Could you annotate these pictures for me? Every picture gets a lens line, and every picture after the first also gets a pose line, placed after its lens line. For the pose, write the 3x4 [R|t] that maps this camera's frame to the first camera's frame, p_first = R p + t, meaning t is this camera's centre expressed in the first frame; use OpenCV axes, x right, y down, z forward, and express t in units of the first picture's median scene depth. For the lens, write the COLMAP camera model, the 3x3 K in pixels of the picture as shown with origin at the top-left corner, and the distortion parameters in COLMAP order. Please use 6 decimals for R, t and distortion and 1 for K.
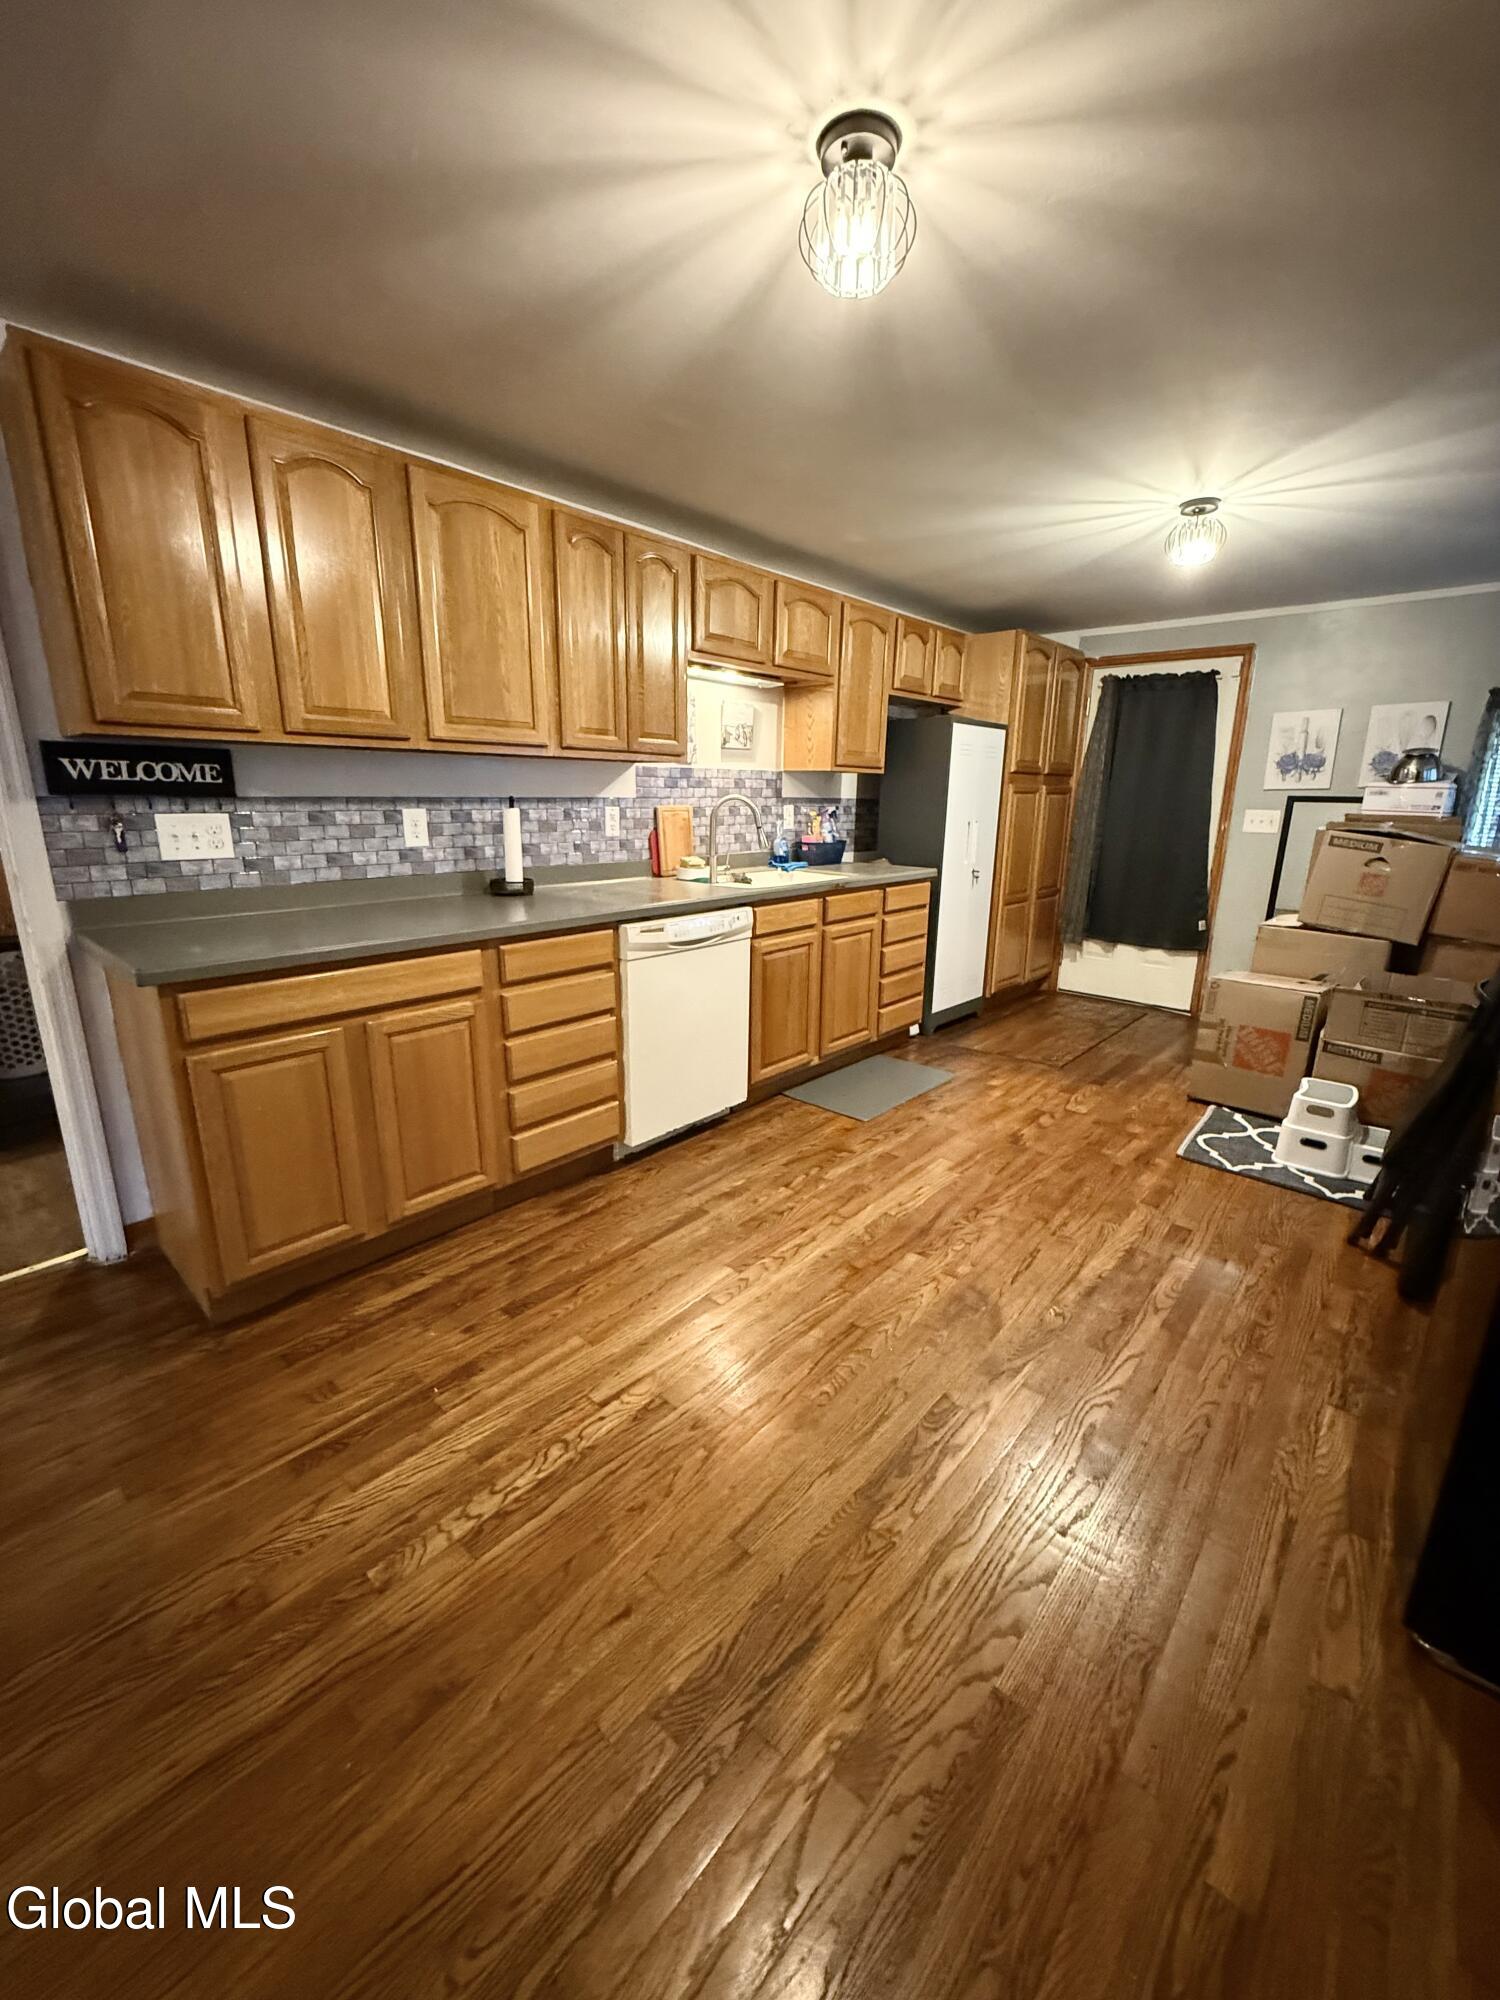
lens RADIAL K [[800.9, 0, 752.0], [0, 800.9, 992.7], [0, 0, 1]] dist [0.001495, -0.000055]
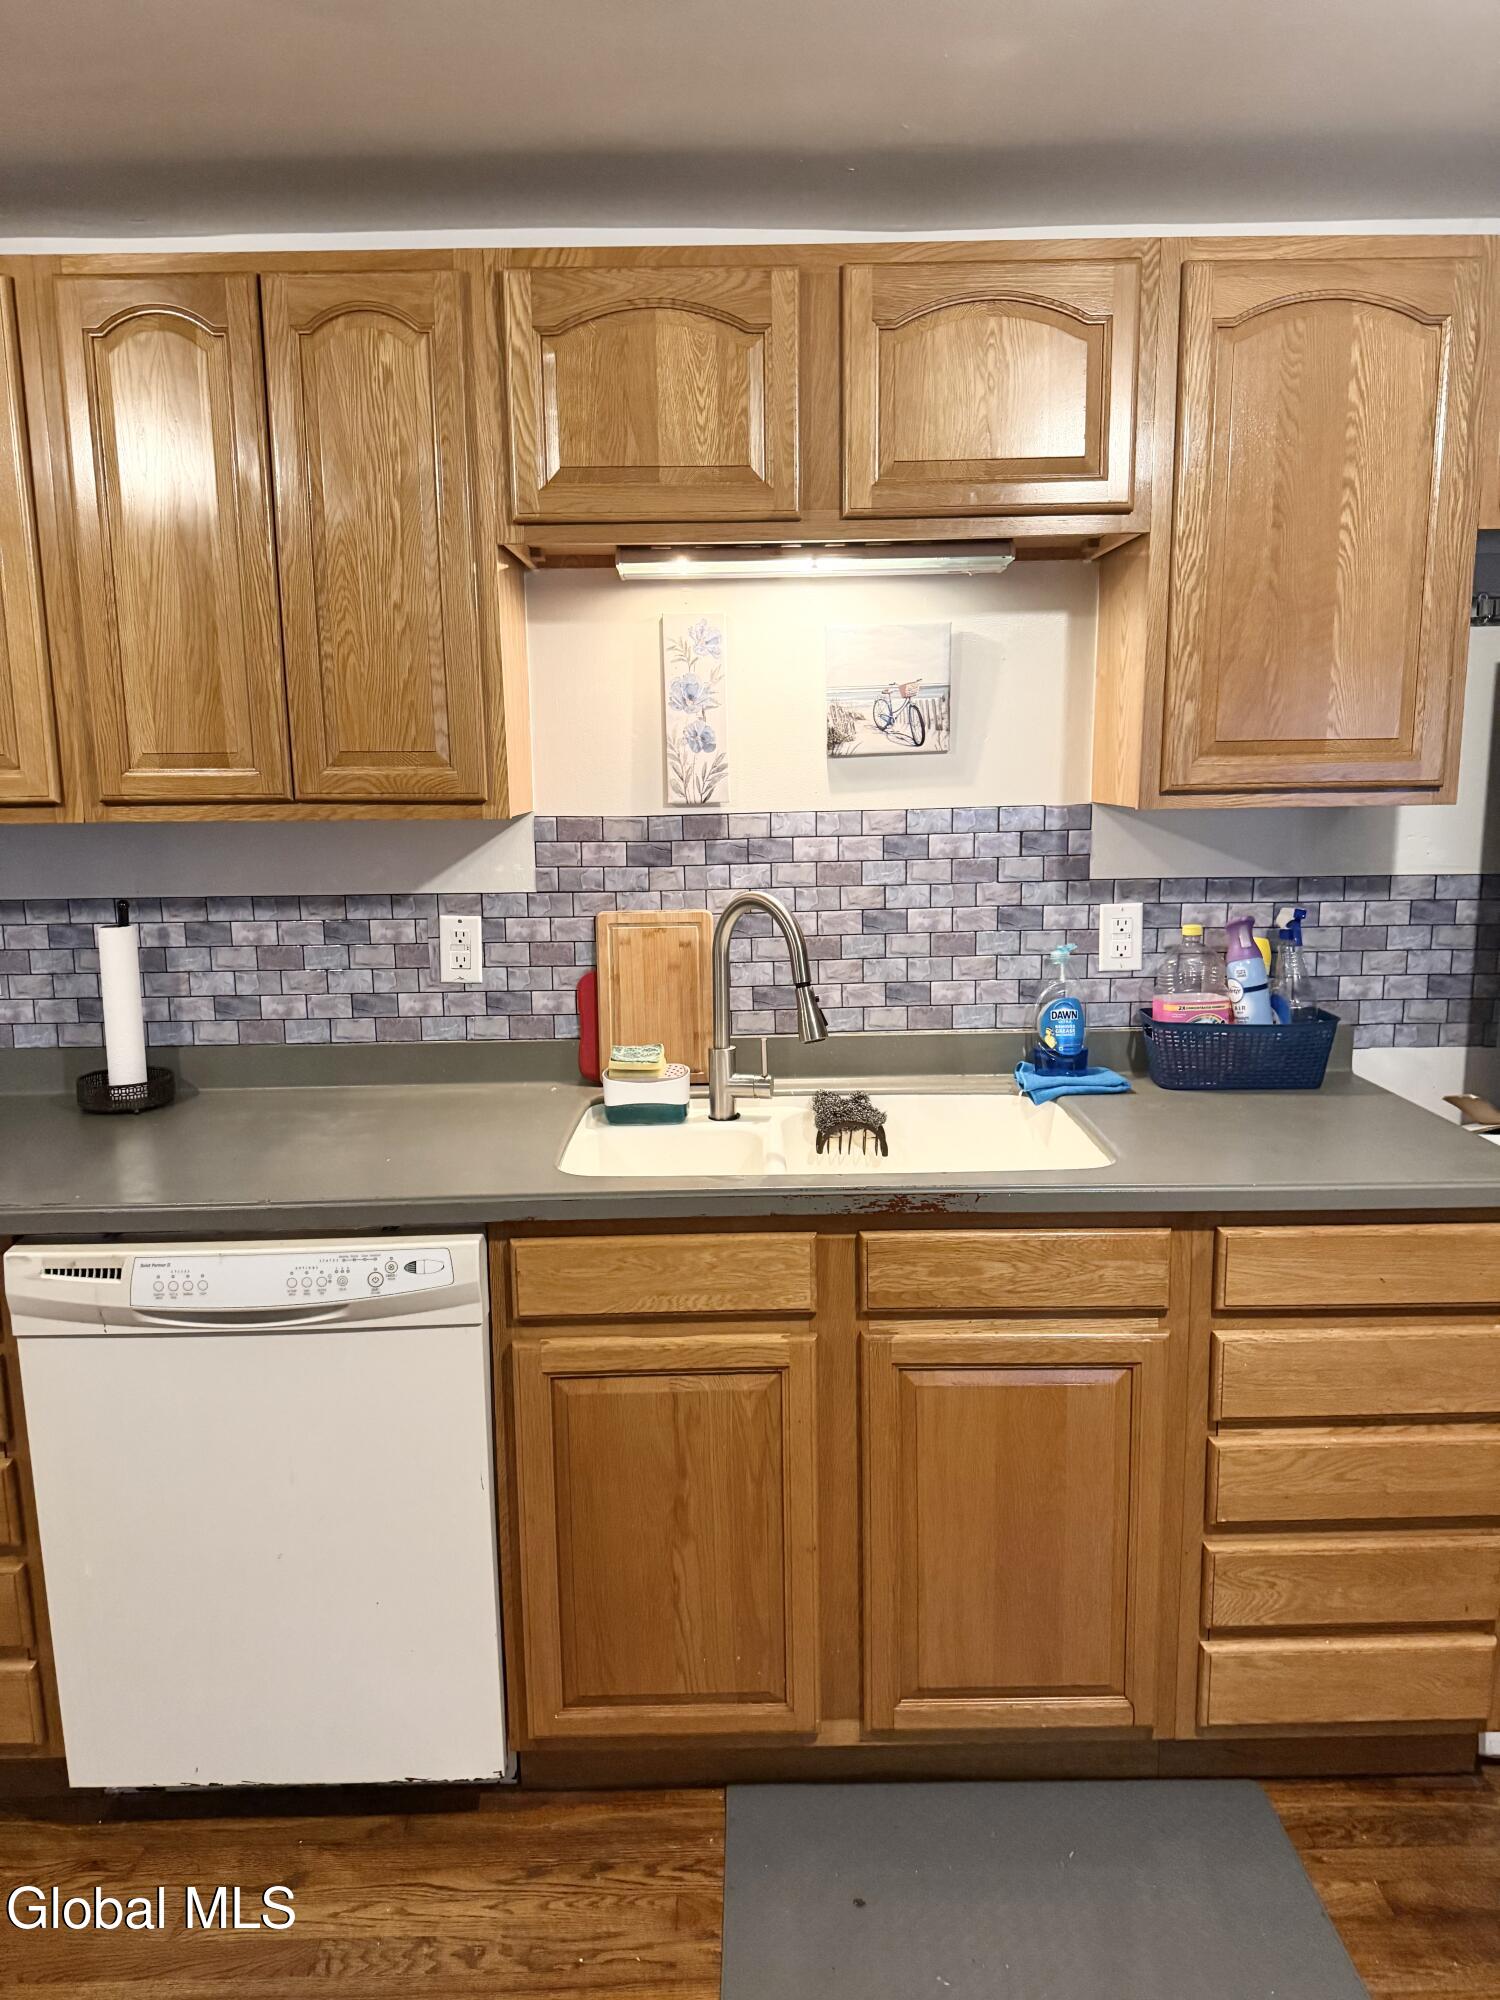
lens RADIAL K [[1415.6, 0, 750.0], [0, 1415.6, 1000.0], [0, 0, 1]] dist [0.138360, -0.239776]
pose [[0.667834, 0.101600, -0.737343, 0.536035], [-0.155659, 0.987799, -0.004874, -0.231062], [0.727851, 0.118030, 0.675501, 0.679389]]
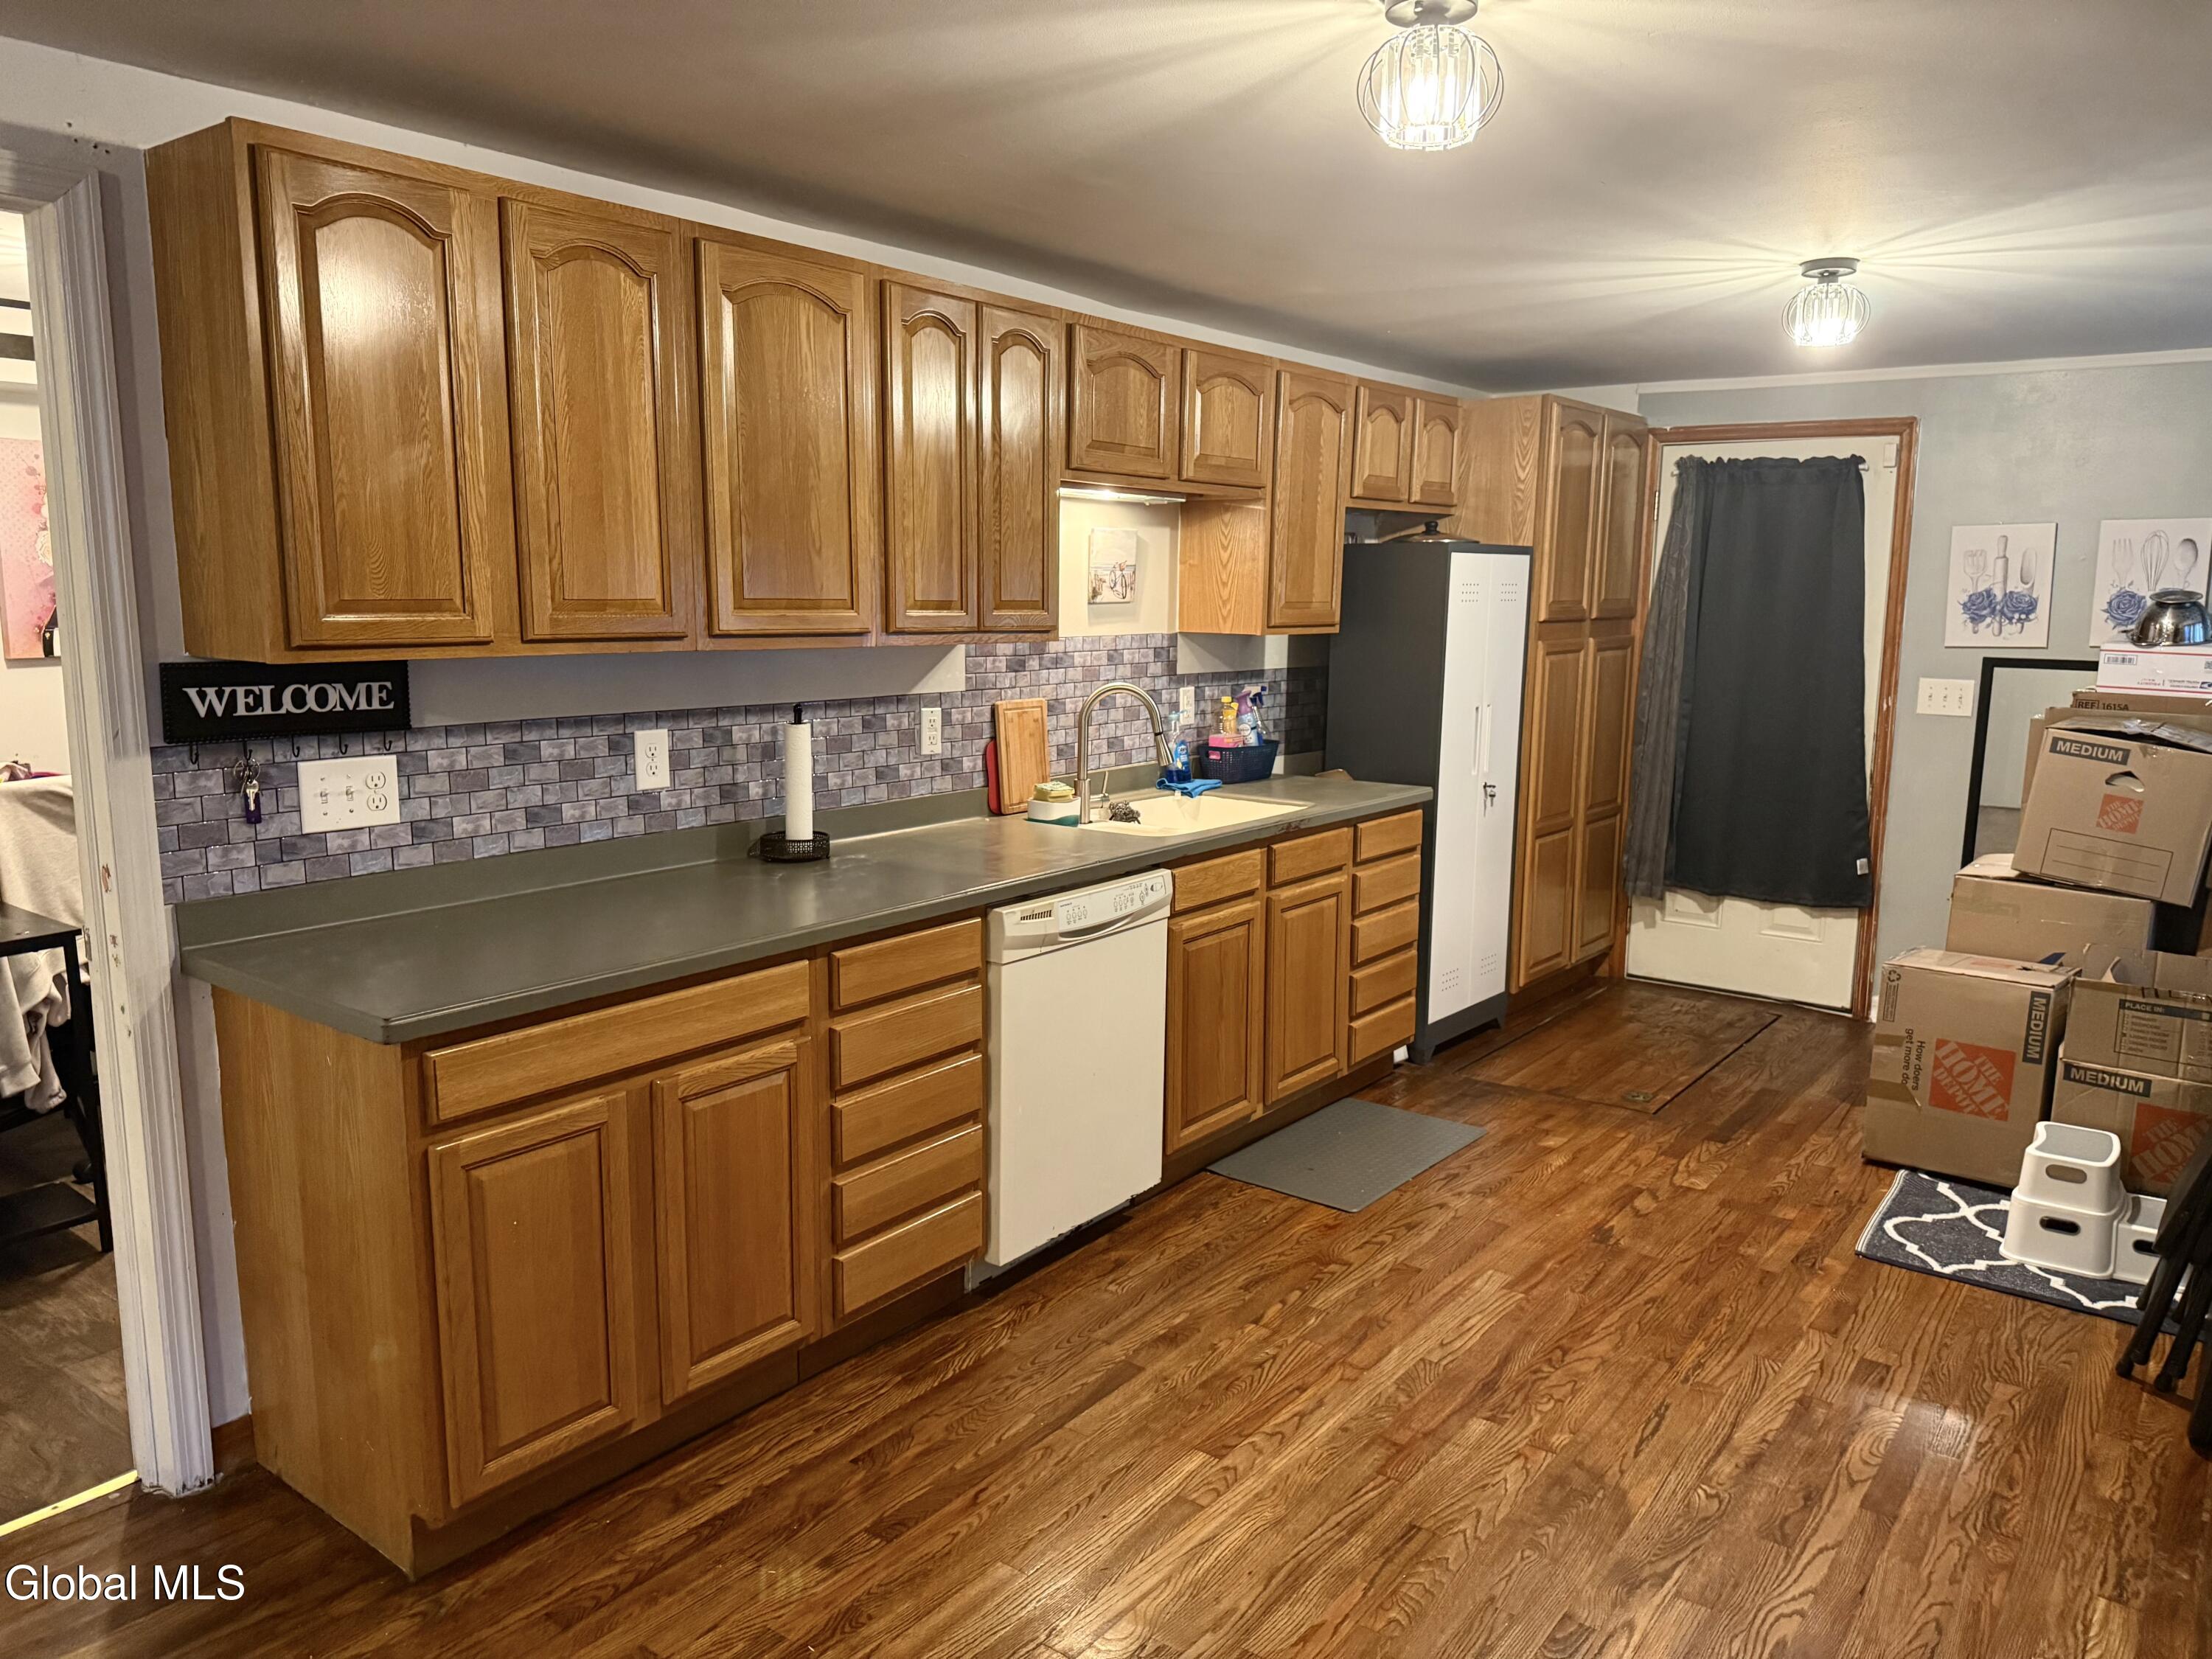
lens RADIAL K [[1565.7, 0, 1114.4], [0, 1565.7, 832.0], [0, 0, 1]] dist [0.138360, -0.239776]
pose [[0.996617, -0.016006, 0.080616, -0.148185], [0.022974, 0.996008, -0.086257, -0.031798], [-0.078914, 0.087817, 0.993006, -0.229895]]
